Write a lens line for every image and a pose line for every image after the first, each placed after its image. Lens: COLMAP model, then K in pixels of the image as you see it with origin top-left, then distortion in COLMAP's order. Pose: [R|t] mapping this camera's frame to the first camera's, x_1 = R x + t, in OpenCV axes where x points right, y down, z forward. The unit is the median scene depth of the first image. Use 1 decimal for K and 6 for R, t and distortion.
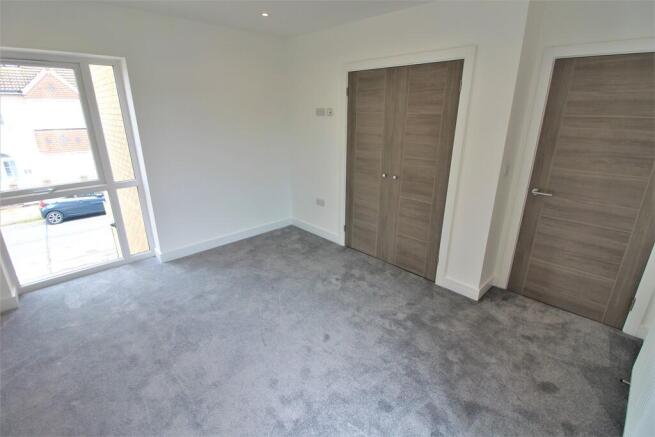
lens RADIAL K [[302.5, 0, 327.8], [0, 302.5, 219.3], [0, 0, 1]] dist [-0.008569, -0.006042]
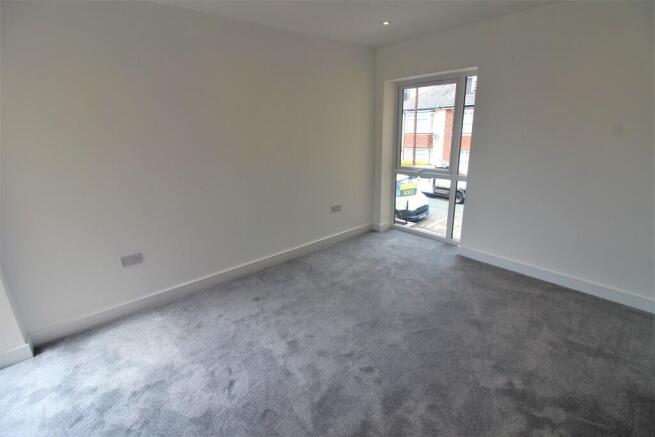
lens RADIAL K [[302.5, 0, 327.8], [0, 302.5, 216.7], [0, 0, 1]] dist [-0.008569, -0.006042]
pose [[-0.056359, 0.280979, -0.958058, 0.504434], [-0.299439, 0.910652, 0.284691, -0.156279], [0.952450, 0.302924, 0.032813, 0.519192]]
